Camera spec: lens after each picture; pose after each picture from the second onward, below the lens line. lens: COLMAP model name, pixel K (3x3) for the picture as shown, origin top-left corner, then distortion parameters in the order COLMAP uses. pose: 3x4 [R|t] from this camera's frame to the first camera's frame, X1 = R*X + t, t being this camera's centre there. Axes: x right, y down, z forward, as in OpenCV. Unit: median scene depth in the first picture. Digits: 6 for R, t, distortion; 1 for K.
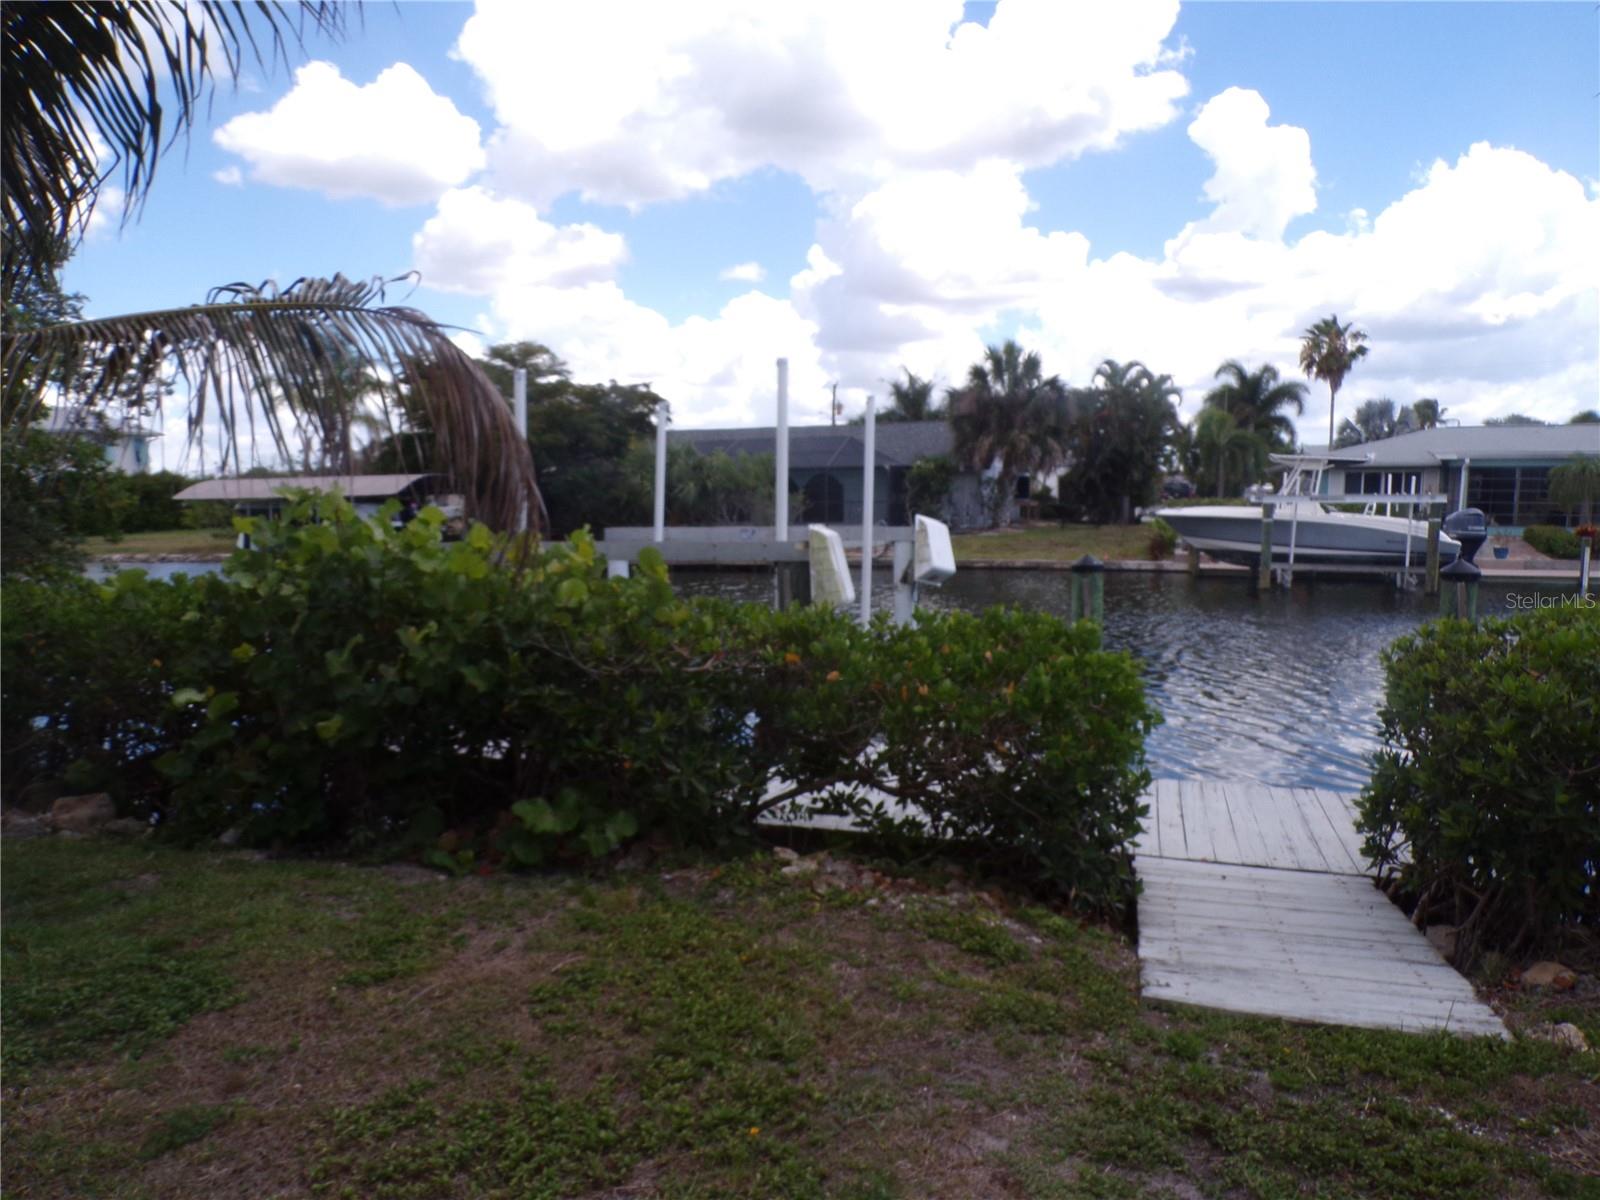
lens RADIAL K [[1094.3, 0, 812.4], [0, 1094.3, 604.9], [0, 0, 1]] dist [0.010442, 0.007296]
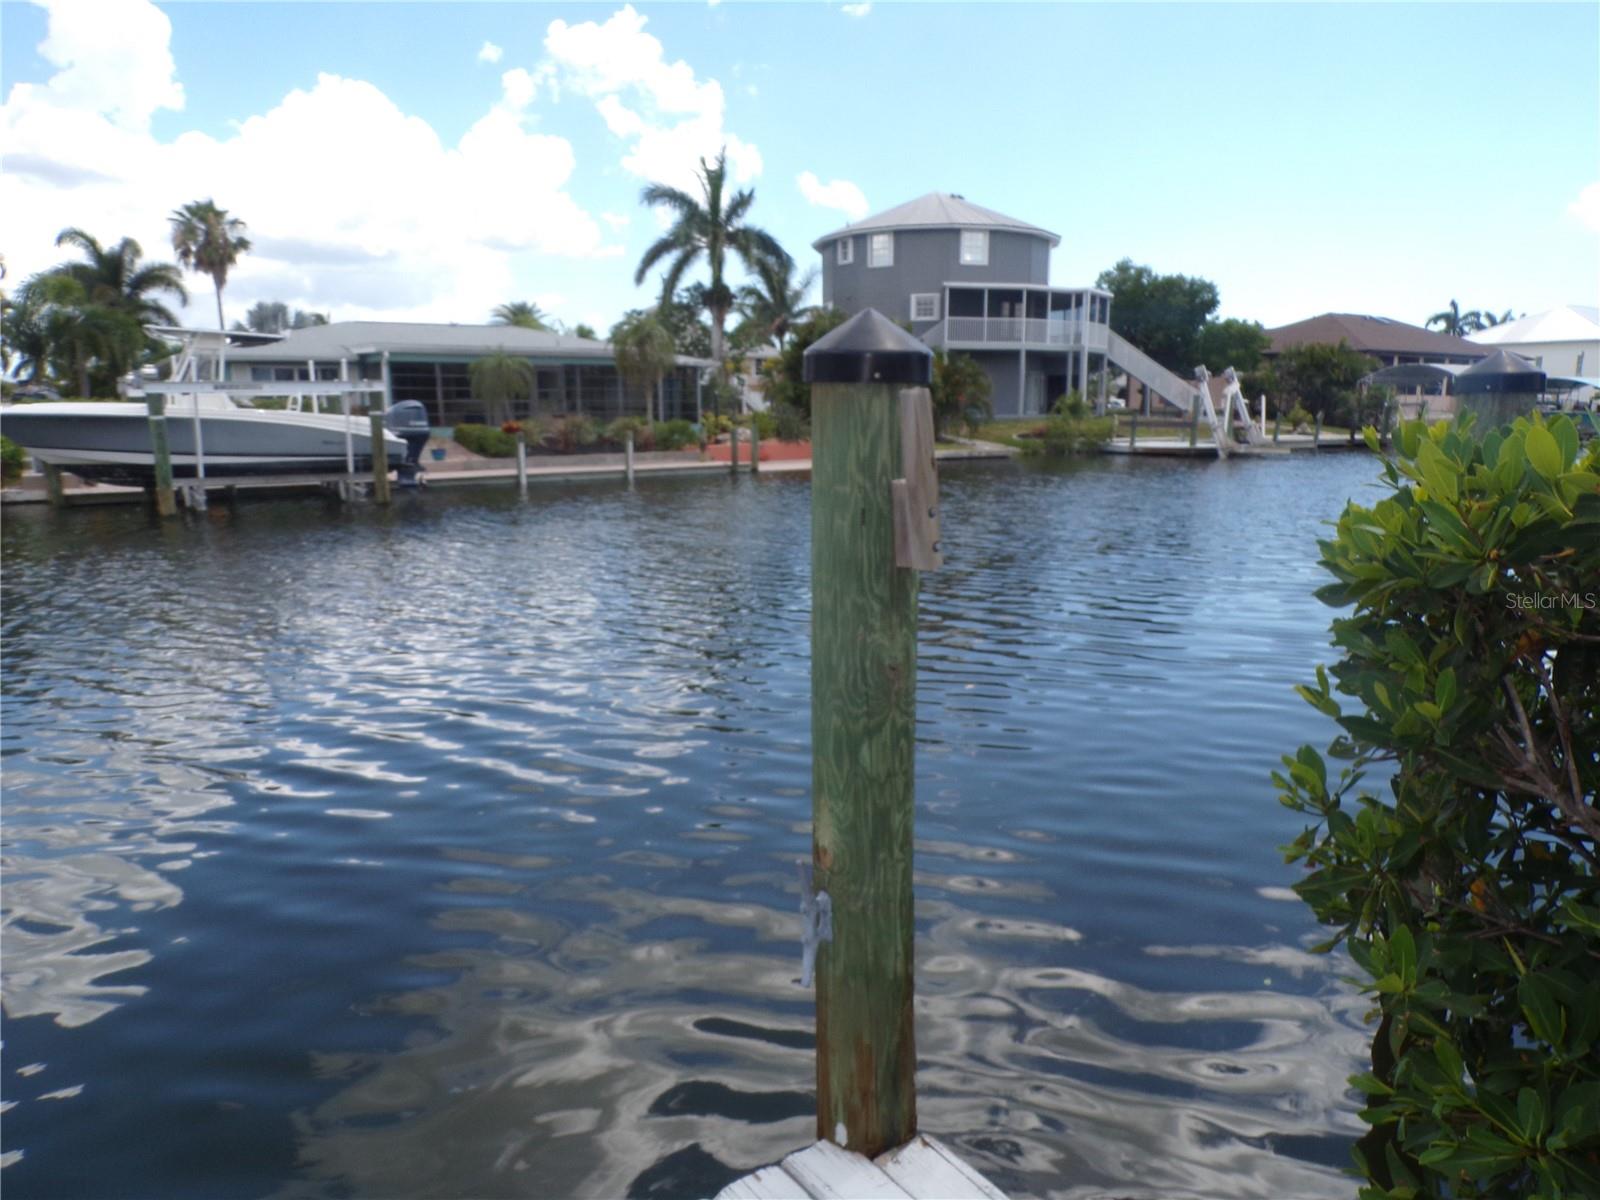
lens RADIAL K [[1094.3, 0, 804.0], [0, 1094.3, 605.4], [0, 0, 1]] dist [0.010442, 0.007296]
pose [[0.610561, -0.151022, 0.777436, 0.090373], [0.094621, 0.988529, 0.117717, -0.001936], [-0.786296, 0.001689, 0.617847, 0.210378]]
